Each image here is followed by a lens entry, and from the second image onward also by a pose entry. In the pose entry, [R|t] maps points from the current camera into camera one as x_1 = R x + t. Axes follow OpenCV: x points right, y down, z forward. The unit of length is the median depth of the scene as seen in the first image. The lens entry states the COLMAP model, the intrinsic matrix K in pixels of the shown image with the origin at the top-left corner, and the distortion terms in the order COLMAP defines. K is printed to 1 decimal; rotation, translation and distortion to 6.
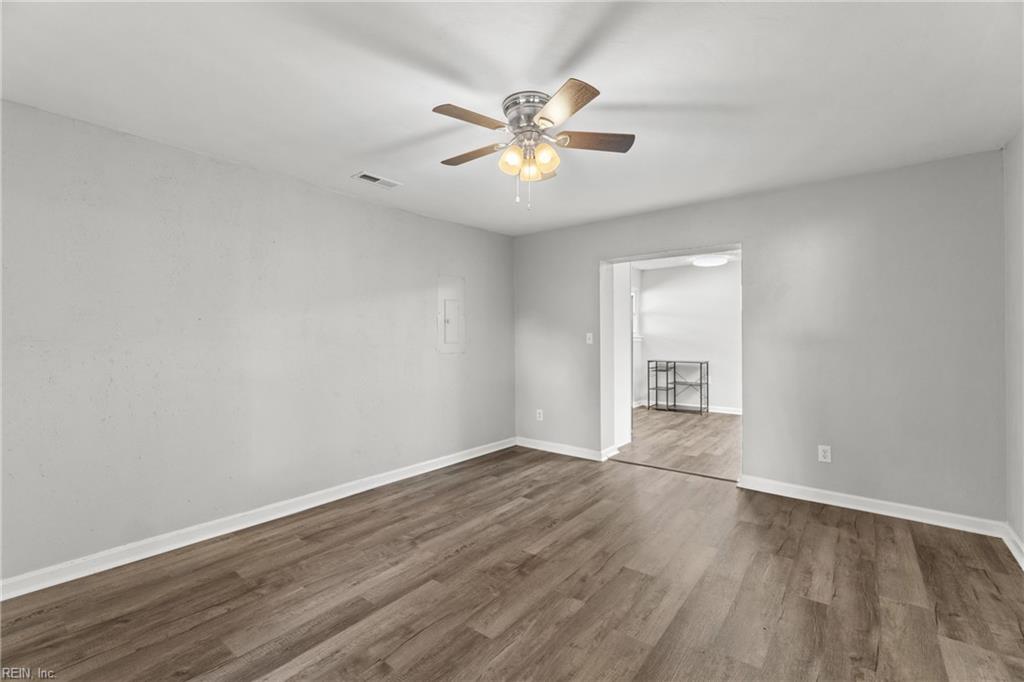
lens RADIAL K [[446.8, 0, 513.0], [0, 446.8, 340.3], [0, 0, 1]] dist [-0.014908, -0.000351]
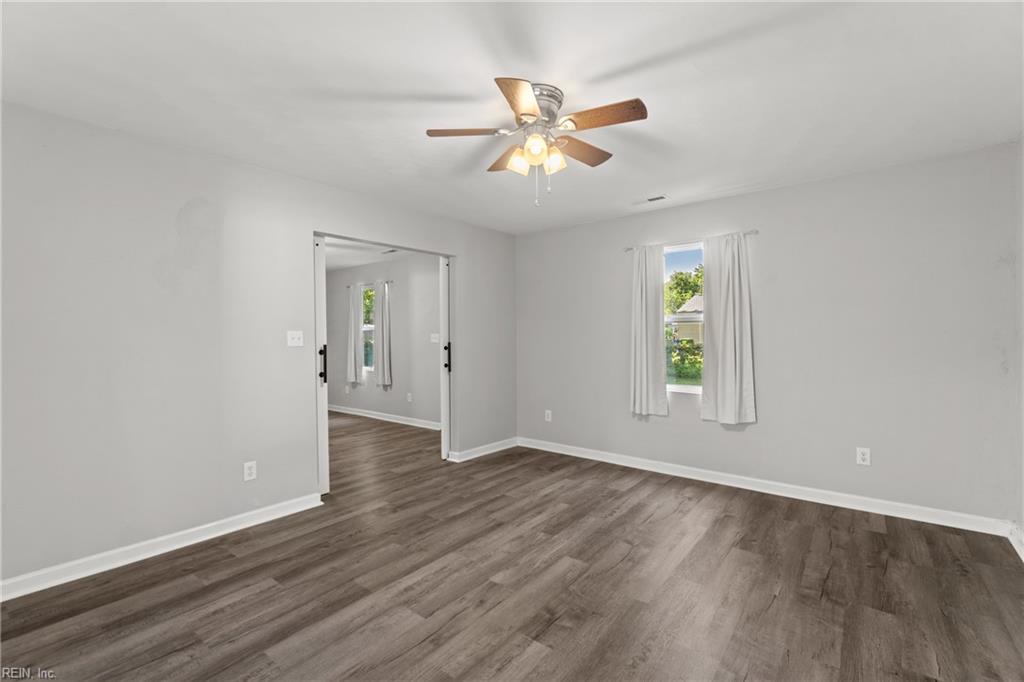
lens RADIAL K [[446.8, 0, 510.9], [0, 446.8, 337.5], [0, 0, 1]] dist [-0.014908, -0.000351]
pose [[-0.999935, 0.008503, 0.007575, 0.093069], [0.008602, 0.999876, 0.013180, -0.018146], [-0.007462, 0.013244, -0.999884, 2.060318]]
